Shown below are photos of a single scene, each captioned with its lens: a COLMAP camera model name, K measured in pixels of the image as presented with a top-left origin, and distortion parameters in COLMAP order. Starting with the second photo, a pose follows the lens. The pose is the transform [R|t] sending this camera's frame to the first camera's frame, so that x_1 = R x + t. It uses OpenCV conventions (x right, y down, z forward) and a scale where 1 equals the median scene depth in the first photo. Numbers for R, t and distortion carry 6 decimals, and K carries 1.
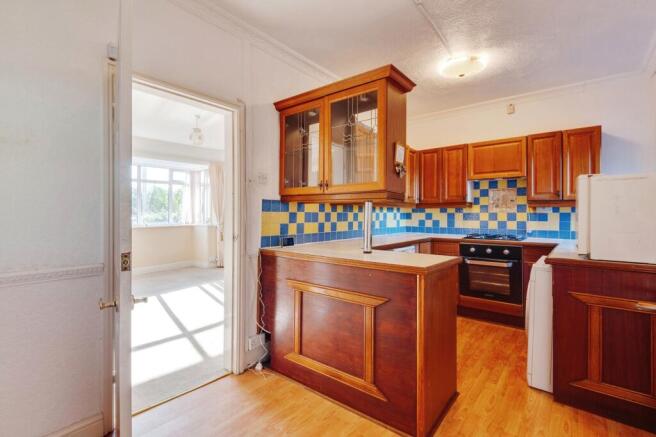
lens RADIAL K [[300.1, 0, 328.0], [0, 300.1, 218.5], [0, 0, 1]] dist [0.011777, -0.000881]
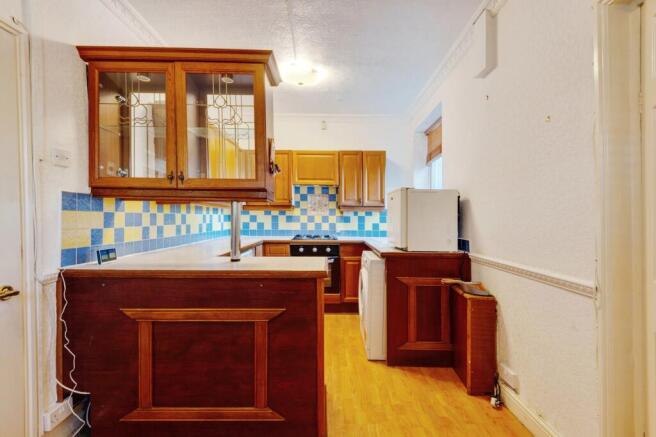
lens RADIAL K [[305.6, 0, 322.1], [0, 305.6, 226.0], [0, 0, 1]] dist [0.015391, -0.000733]
pose [[0.784523, -0.012329, 0.619977, -0.137440], [0.001376, 0.999834, 0.018141, -0.000882], [-0.620098, -0.013378, 0.784410, 0.096902]]
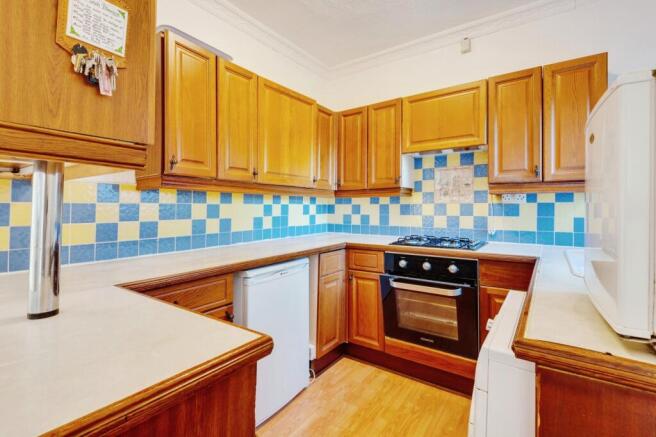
lens RADIAL K [[298.5, 0, 328.7], [0, 298.5, 212.6], [0, 0, 1]] dist [0.015824, -0.000034]
pose [[0.997857, -0.006563, 0.065101, 0.290360], [0.006315, 0.999972, 0.004014, -0.003612], [-0.065126, -0.003595, 0.997871, 0.400926]]
